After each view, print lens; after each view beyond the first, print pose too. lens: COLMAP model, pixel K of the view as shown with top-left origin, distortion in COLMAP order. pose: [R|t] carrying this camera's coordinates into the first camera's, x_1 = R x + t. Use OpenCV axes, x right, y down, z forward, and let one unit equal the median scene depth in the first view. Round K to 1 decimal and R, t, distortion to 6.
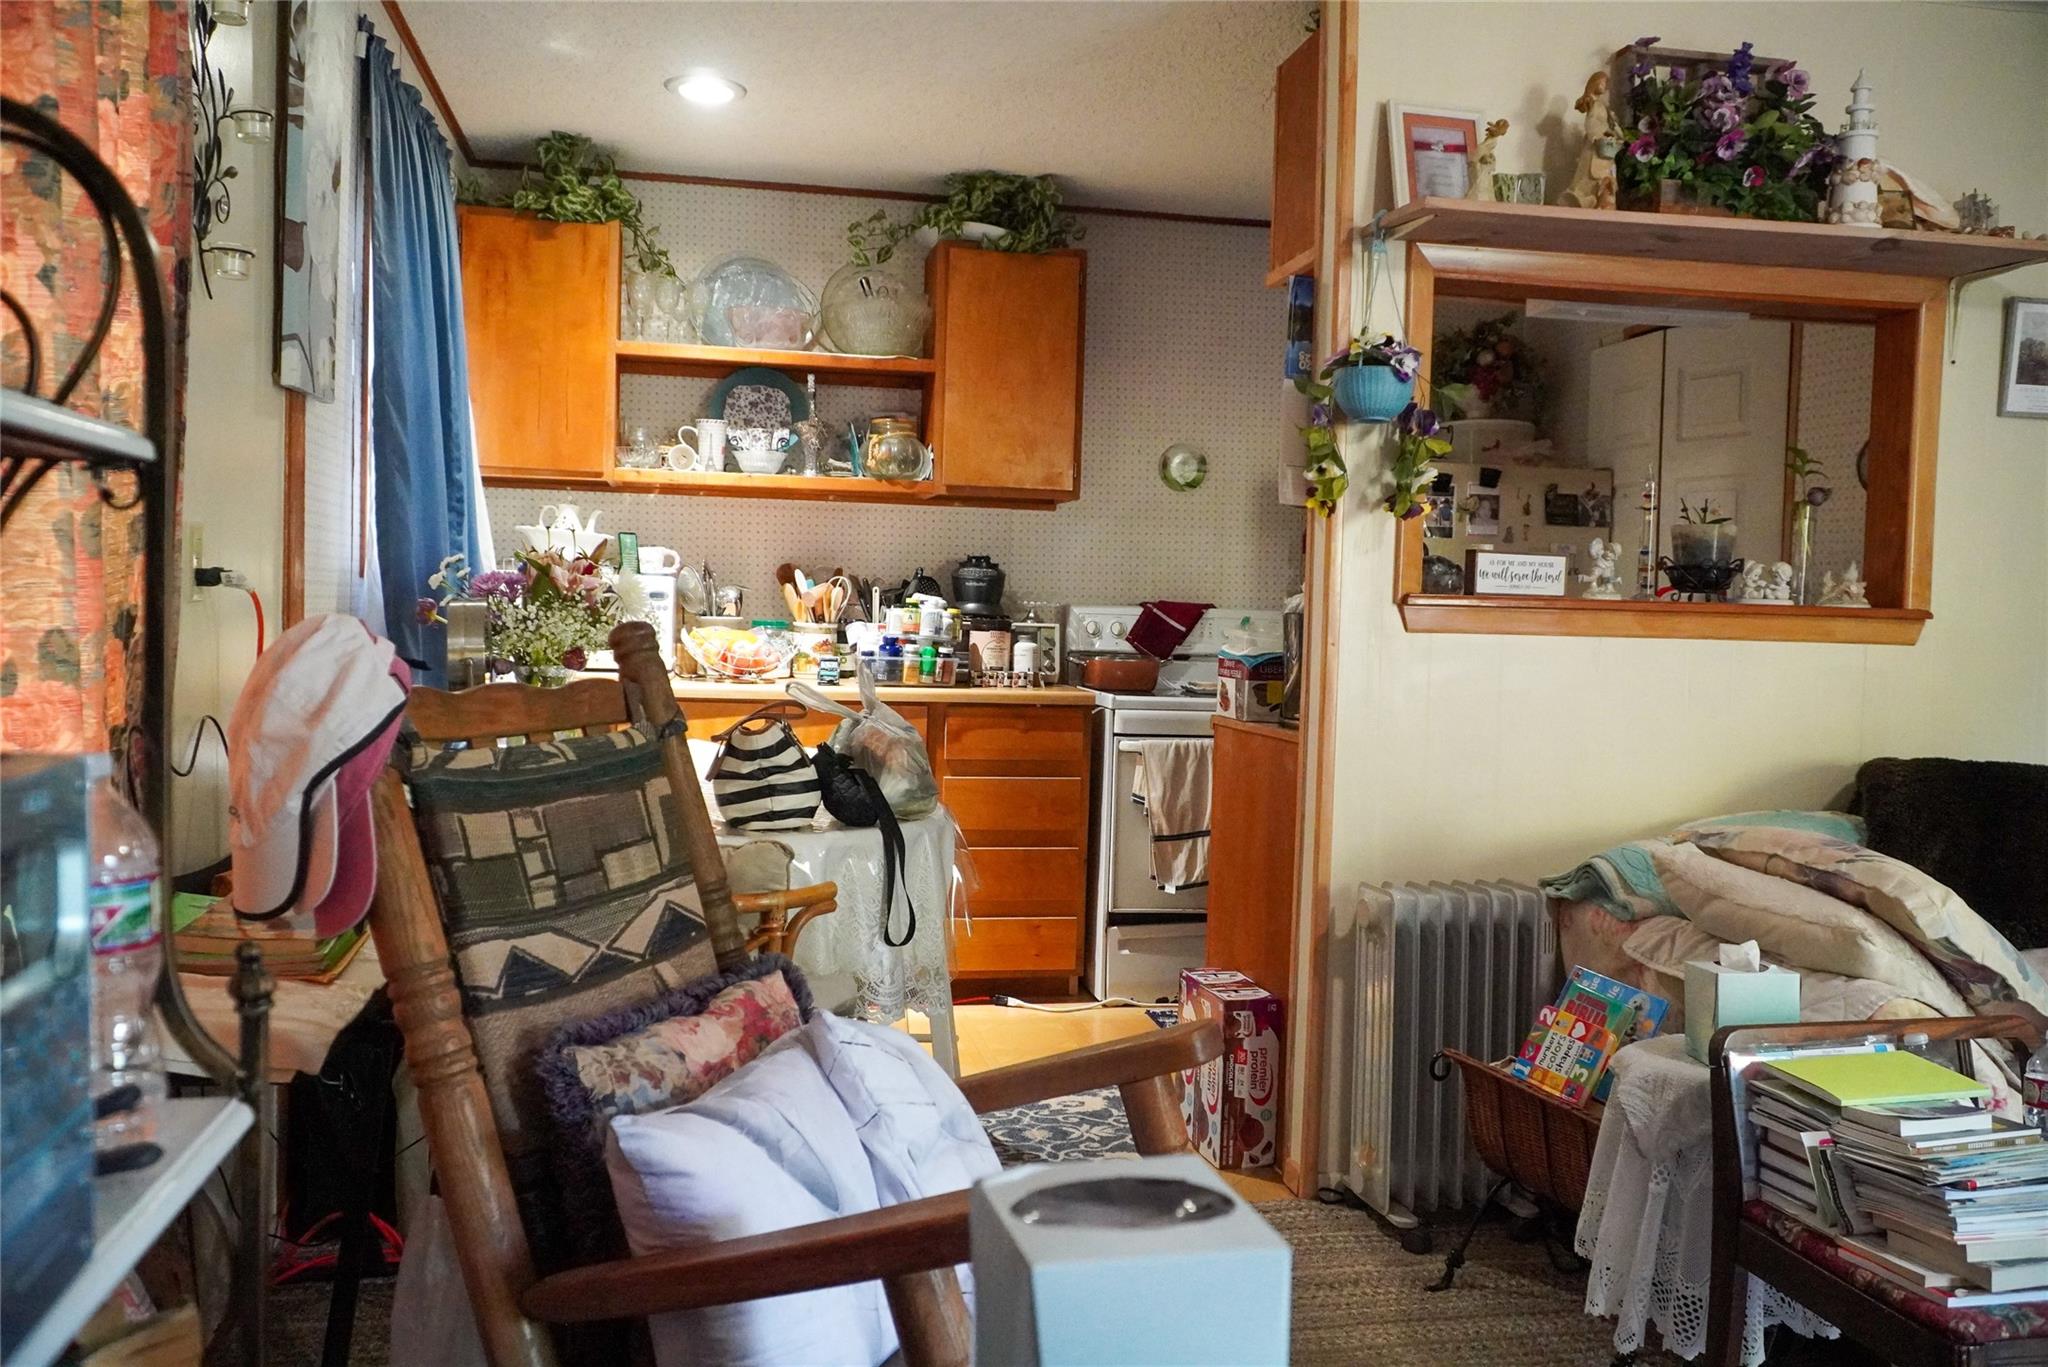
lens RADIAL K [[1632.0, 0, 1024.0], [0, 1632.0, 678.9], [0, 0, 1]] dist [0.001688, -0.004988]
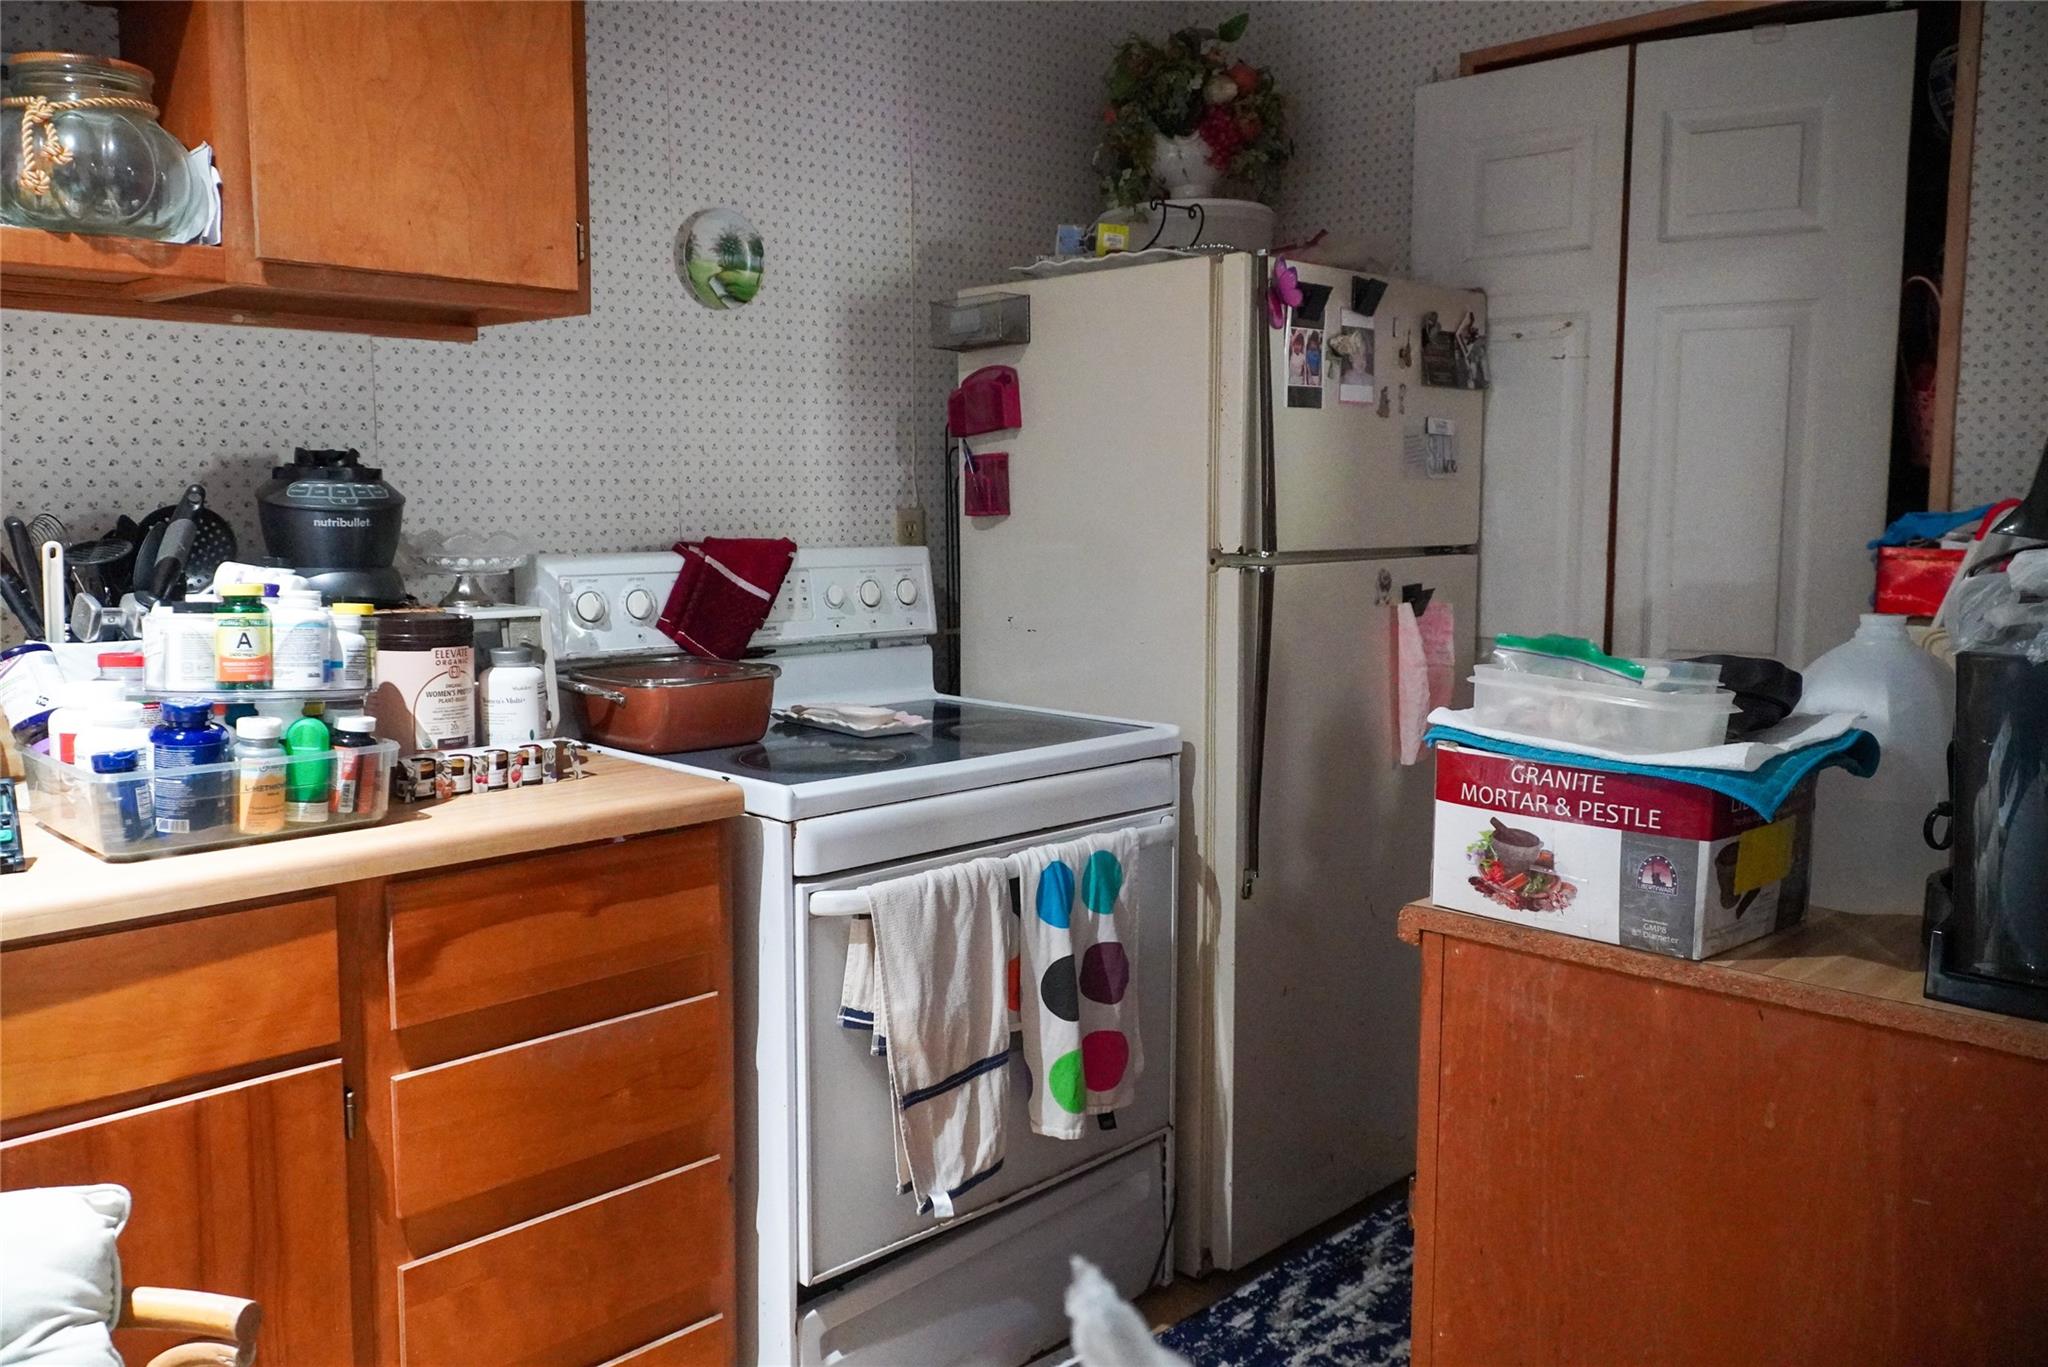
lens RADIAL K [[1632.0, 0, 1028.3], [0, 1632.0, 677.2], [0, 0, 1]] dist [0.001688, -0.004988]
pose [[0.822832, -0.091210, 0.560917, -0.125576], [0.045376, 0.994429, 0.095140, -0.054733], [-0.566470, -0.052832, 0.822387, 0.619228]]
